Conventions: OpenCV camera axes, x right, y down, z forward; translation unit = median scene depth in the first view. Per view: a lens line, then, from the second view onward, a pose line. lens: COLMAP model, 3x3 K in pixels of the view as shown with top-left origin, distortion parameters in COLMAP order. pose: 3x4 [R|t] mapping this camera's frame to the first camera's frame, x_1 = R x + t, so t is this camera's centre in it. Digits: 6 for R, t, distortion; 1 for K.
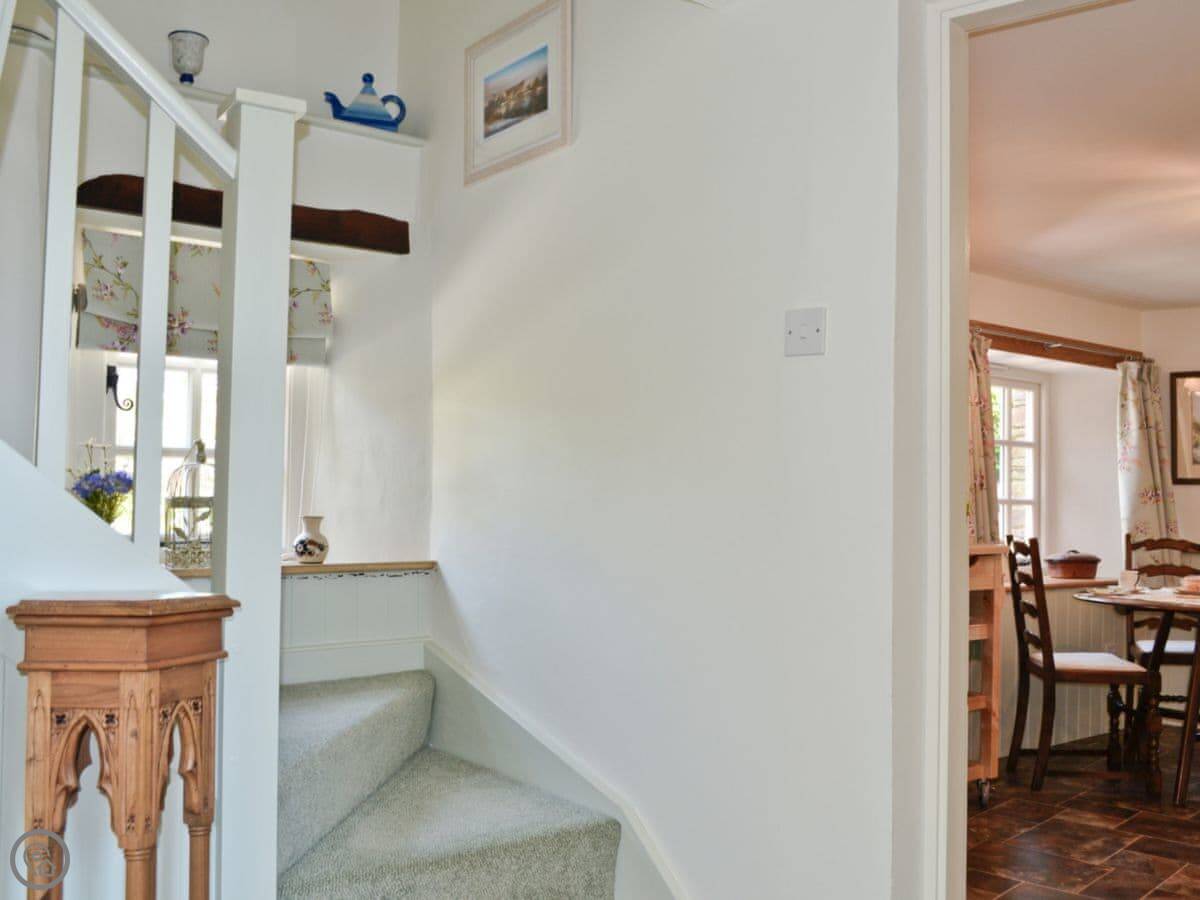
lens RADIAL K [[1085.3, 0, 619.6], [0, 1085.3, 449.1], [0, 0, 1]] dist [-0.067941, -0.011087]
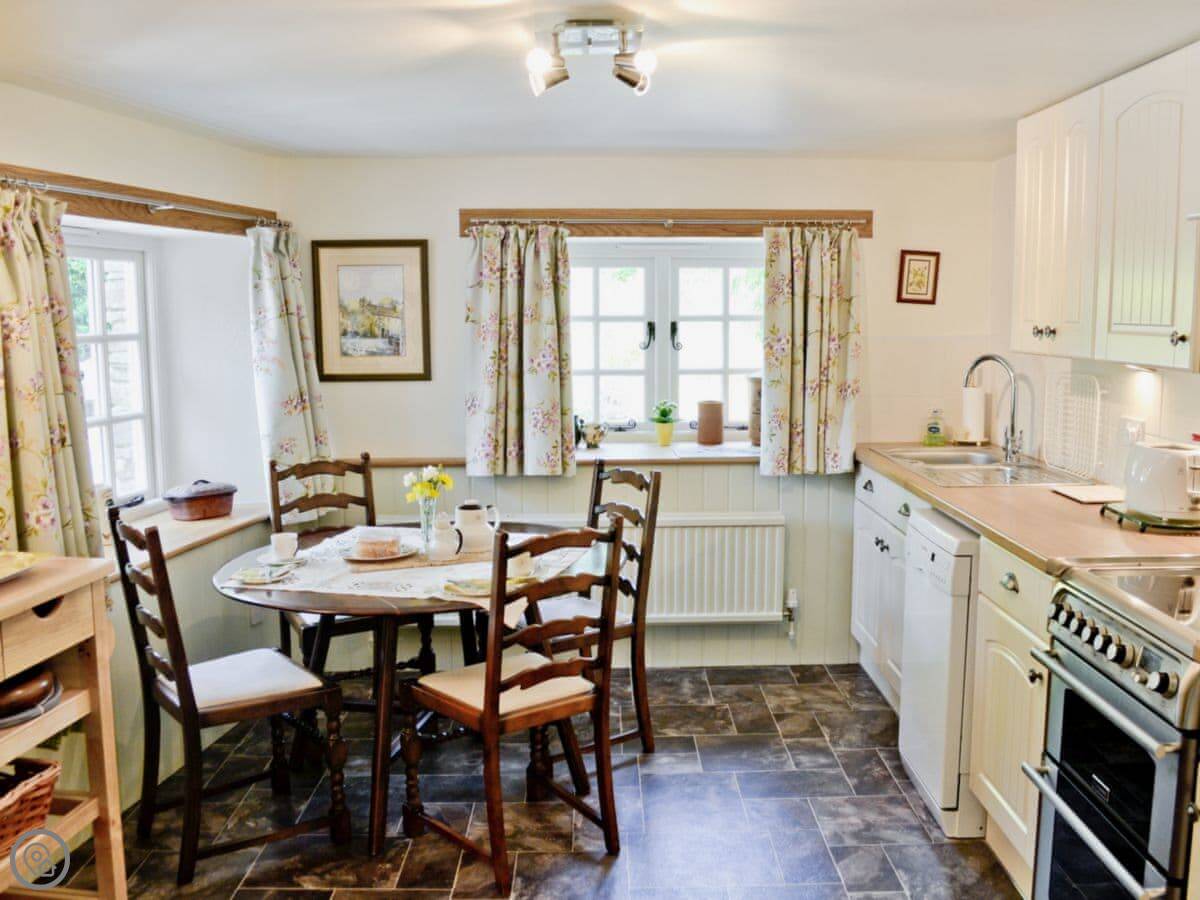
lens RADIAL K [[1085.3, 0, 619.6], [0, 1085.3, 449.1], [0, 0, 1]] dist [-0.067941, -0.011087]
pose [[0.703139, -0.108654, 0.702702, 0.104957], [-0.013527, 0.986033, 0.165999, -0.057417], [-0.710924, -0.126226, 0.691849, 0.277932]]
